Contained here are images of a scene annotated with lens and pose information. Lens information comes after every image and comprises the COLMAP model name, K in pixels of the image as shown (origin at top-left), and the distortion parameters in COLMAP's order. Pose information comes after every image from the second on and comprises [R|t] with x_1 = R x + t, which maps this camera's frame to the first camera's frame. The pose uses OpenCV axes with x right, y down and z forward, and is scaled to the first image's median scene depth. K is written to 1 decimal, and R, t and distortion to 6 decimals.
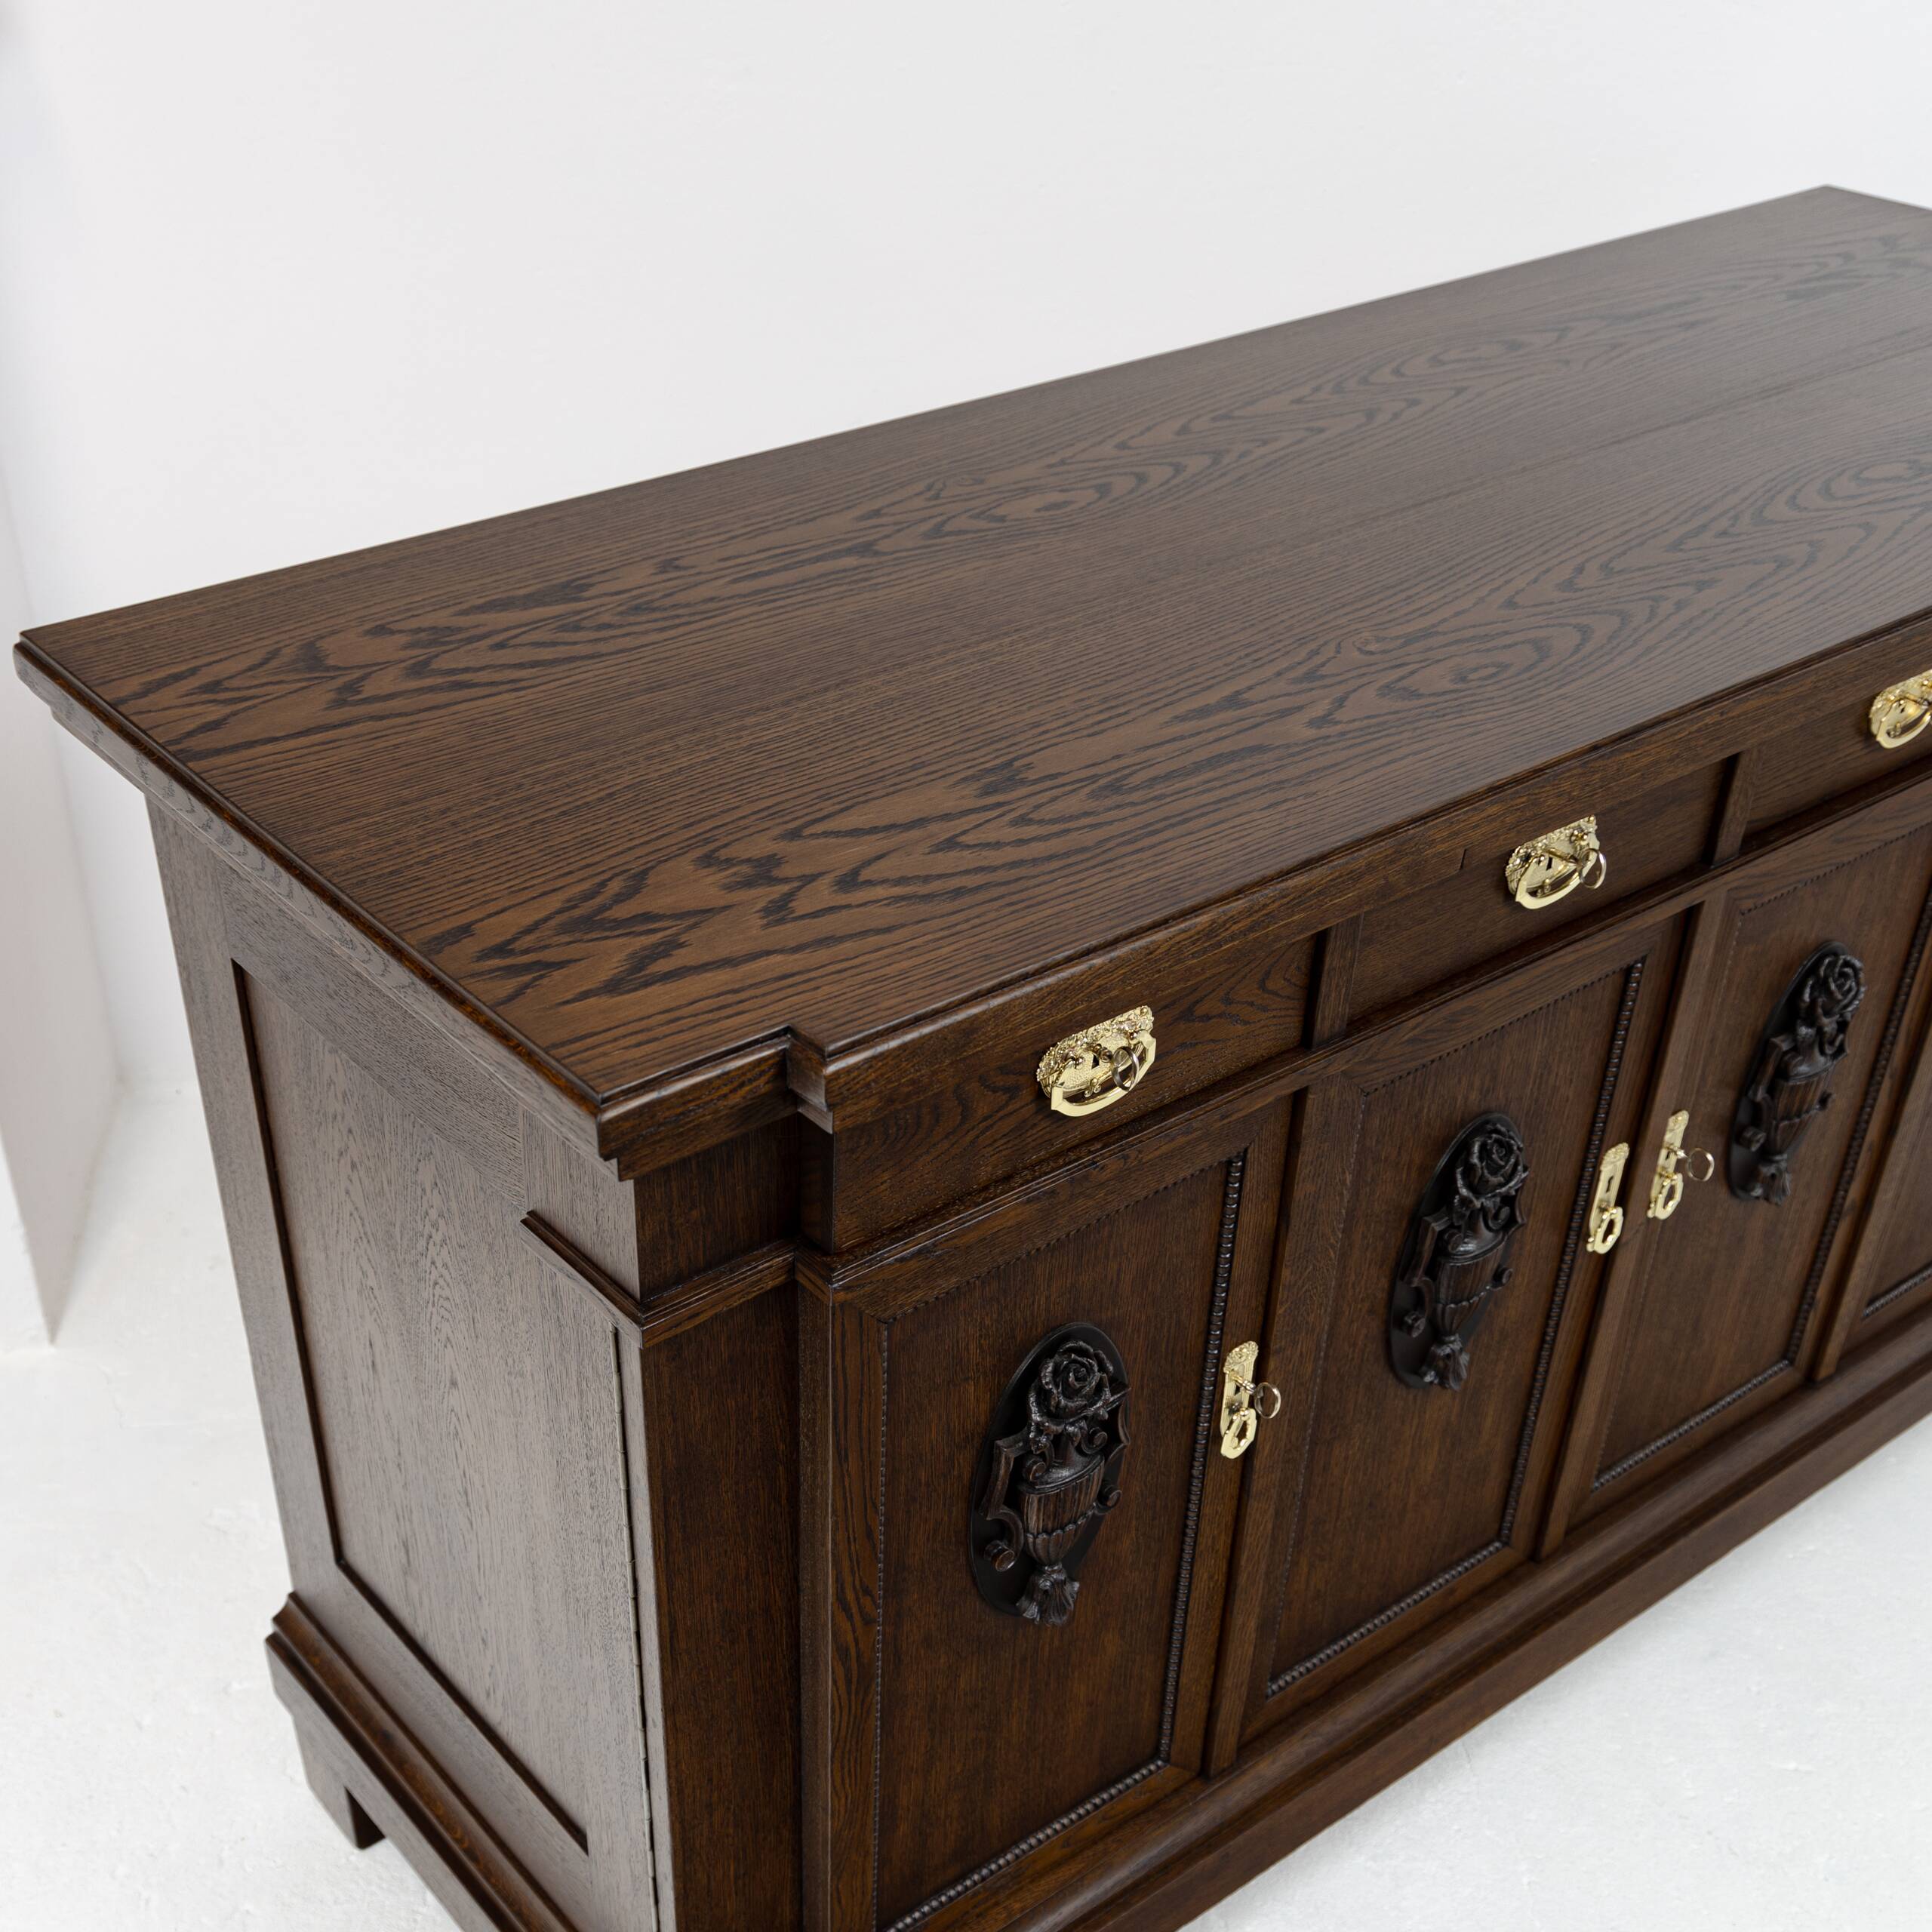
lens RADIAL K [[2374.3, 0, 808.1], [0, 2374.3, 1286.5], [0, 0, 1]] dist [0.017649, 0.000000]
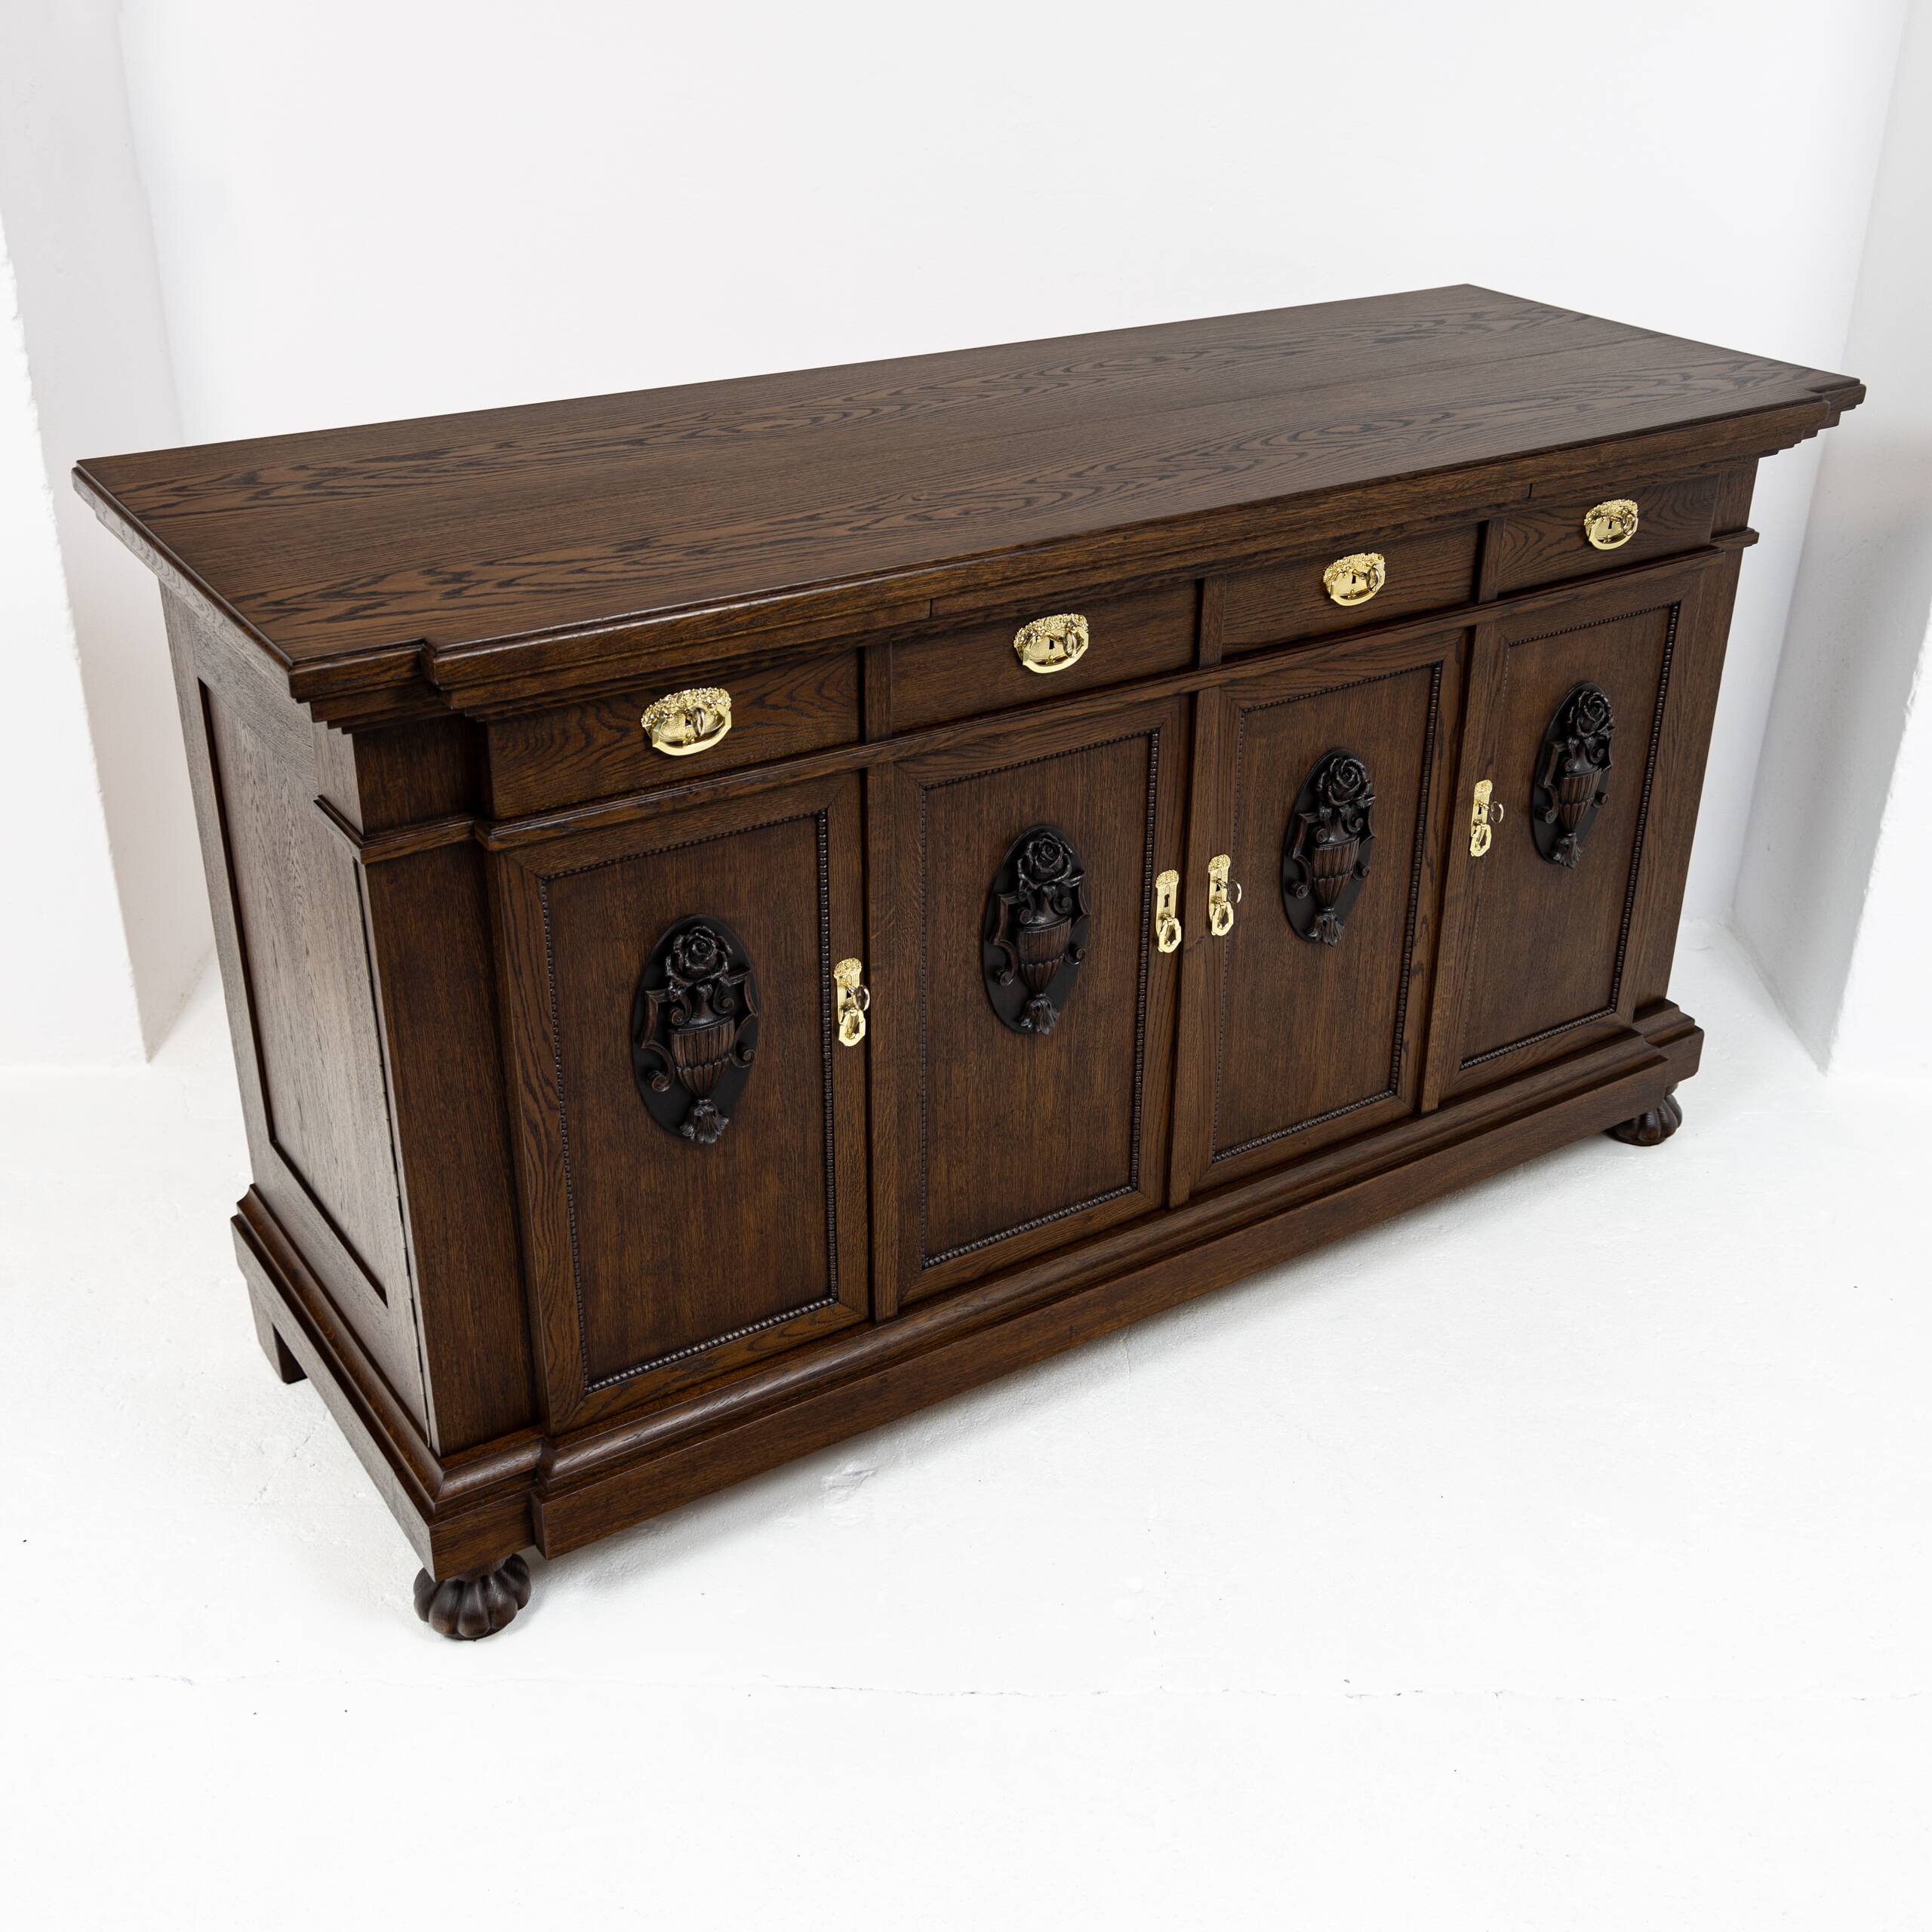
lens RADIAL K [[2239.5, 0, 987.5], [0, 2239.5, 939.4], [0, 0, 1]] dist [-0.000765, 0.000000]
pose [[0.997997, 0.042865, -0.046516, 0.334203], [-0.050560, 0.982477, -0.179396, 0.257068], [0.038012, 0.181388, 0.982677, -0.360049]]
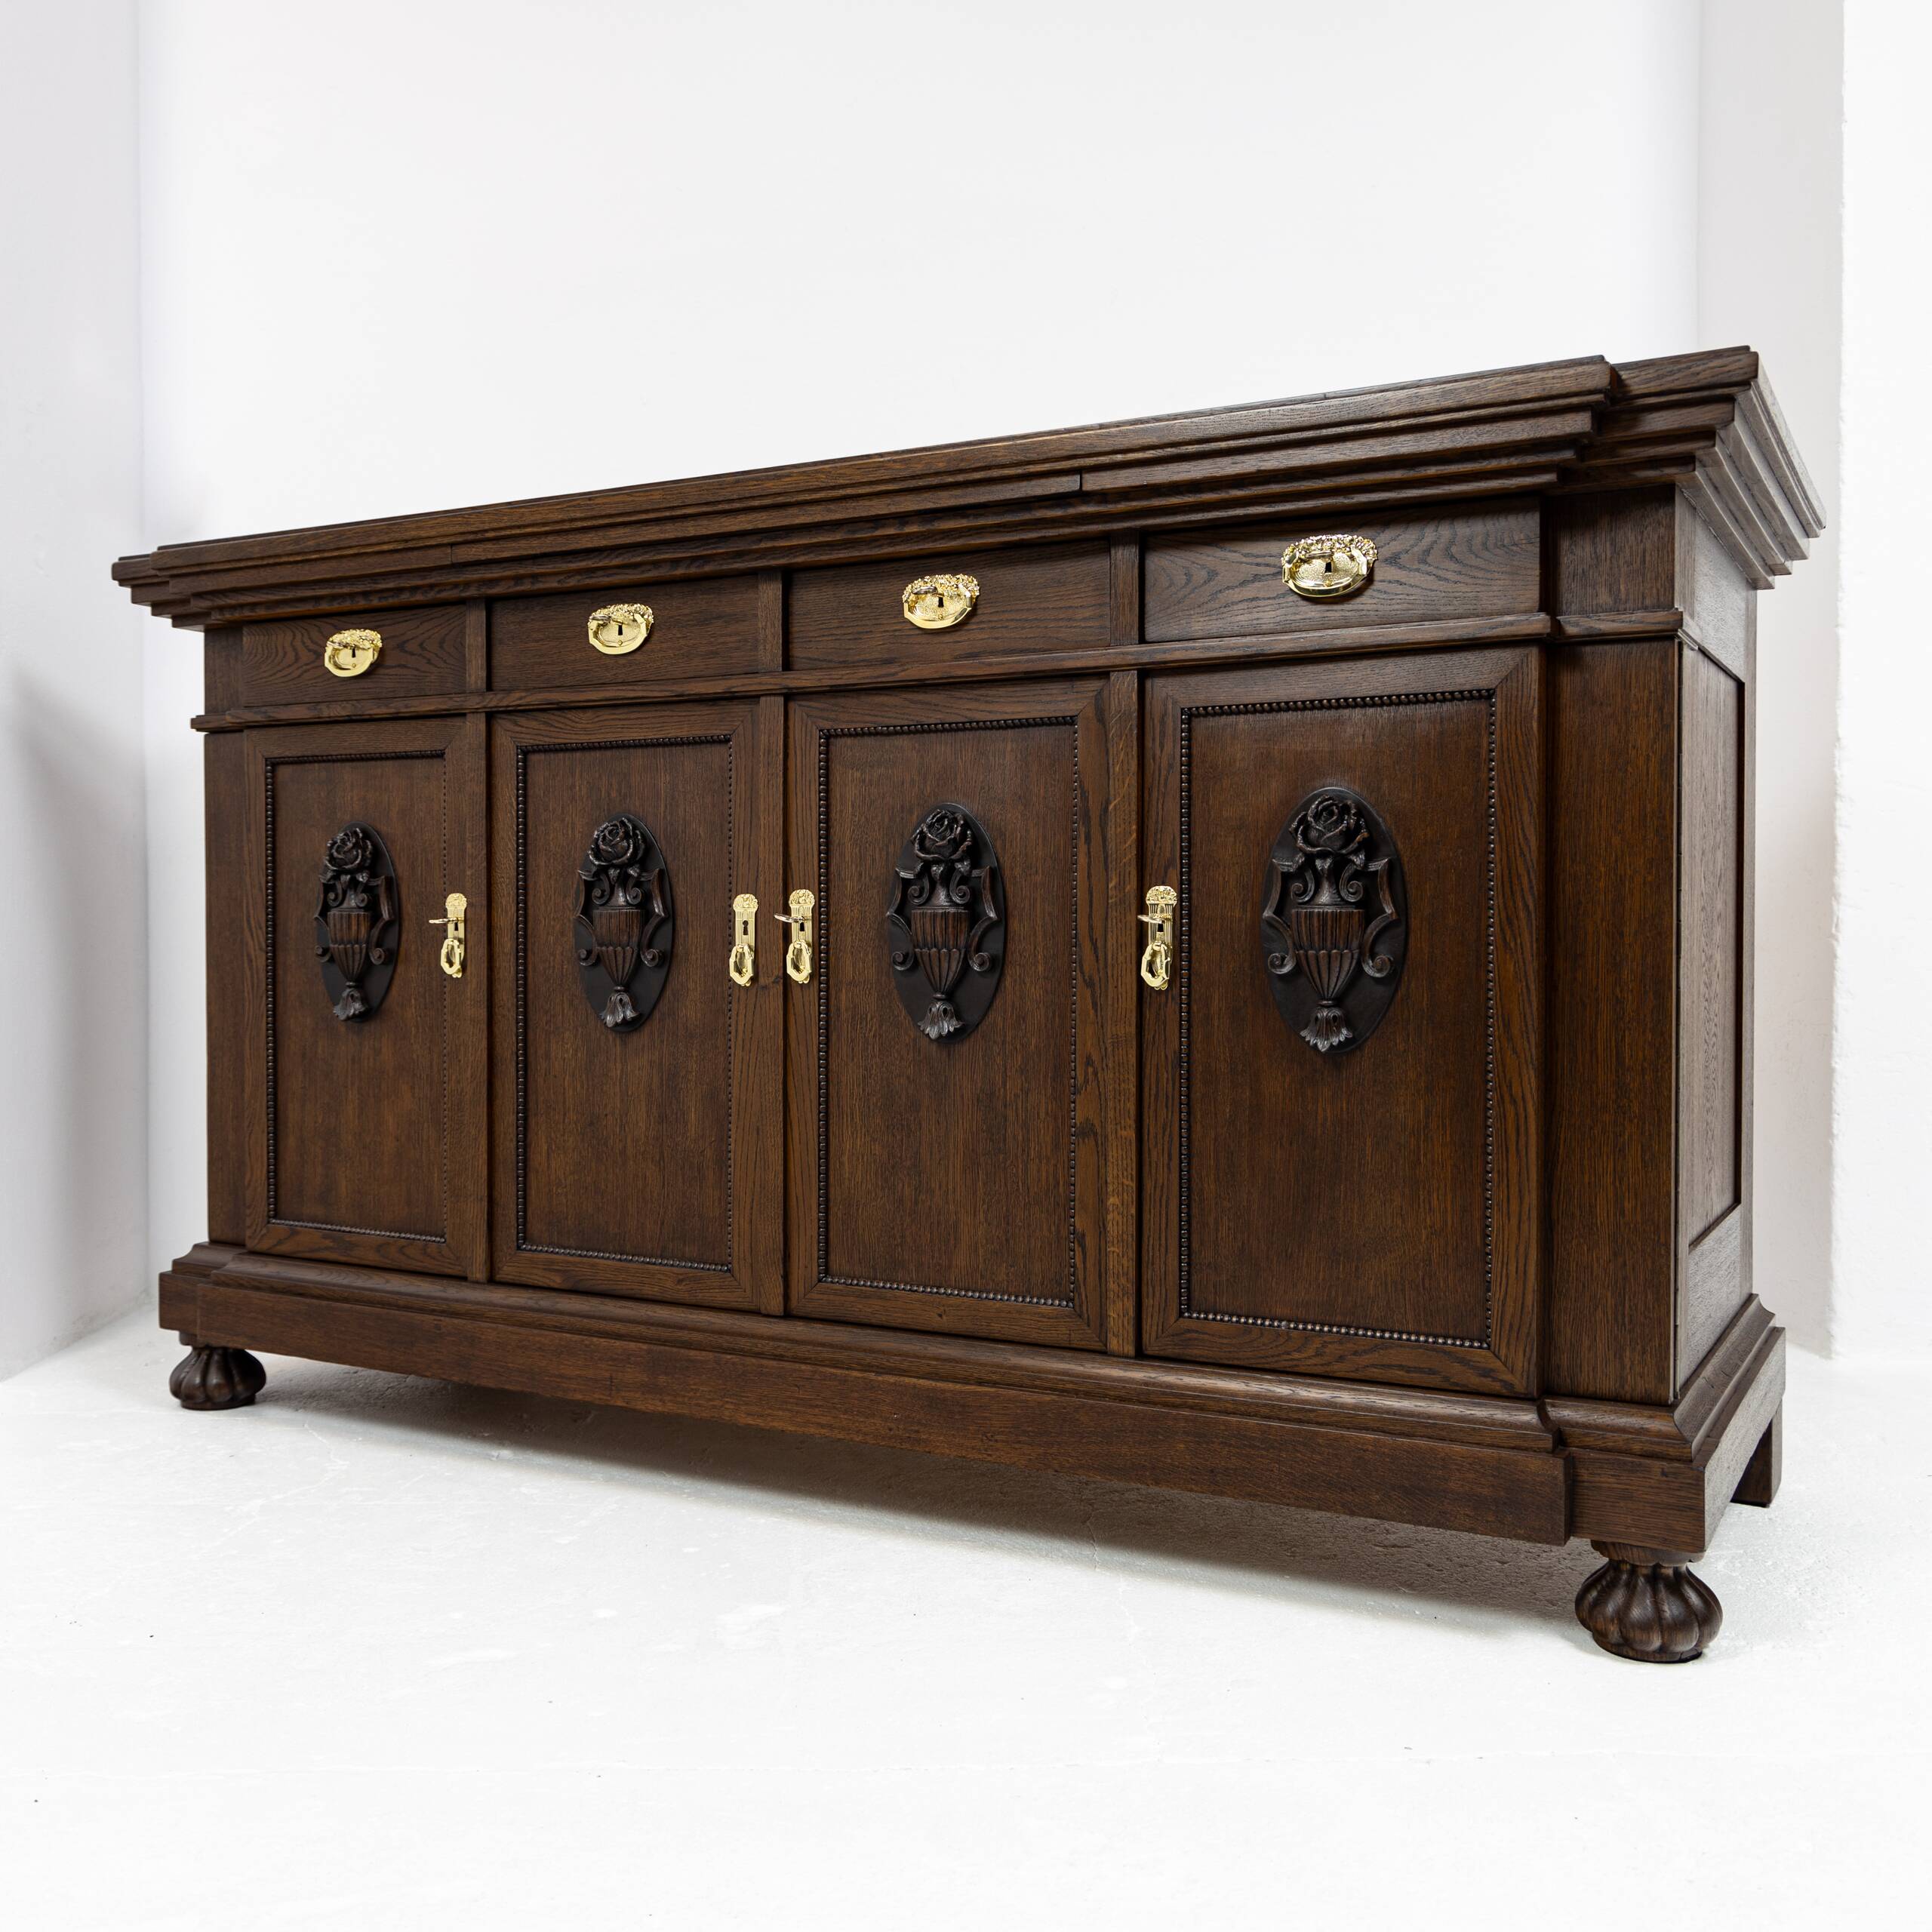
lens RADIAL K [[1955.0, 0, 943.1], [0, 1955.0, 955.1], [0, 0, 1]] dist [0.004188, 0.000000]
pose [[0.404437, 0.016137, -0.914423, 1.618946], [-0.556257, 0.797985, -0.231943, 0.193140], [0.725954, 0.602461, 0.331711, 0.817665]]
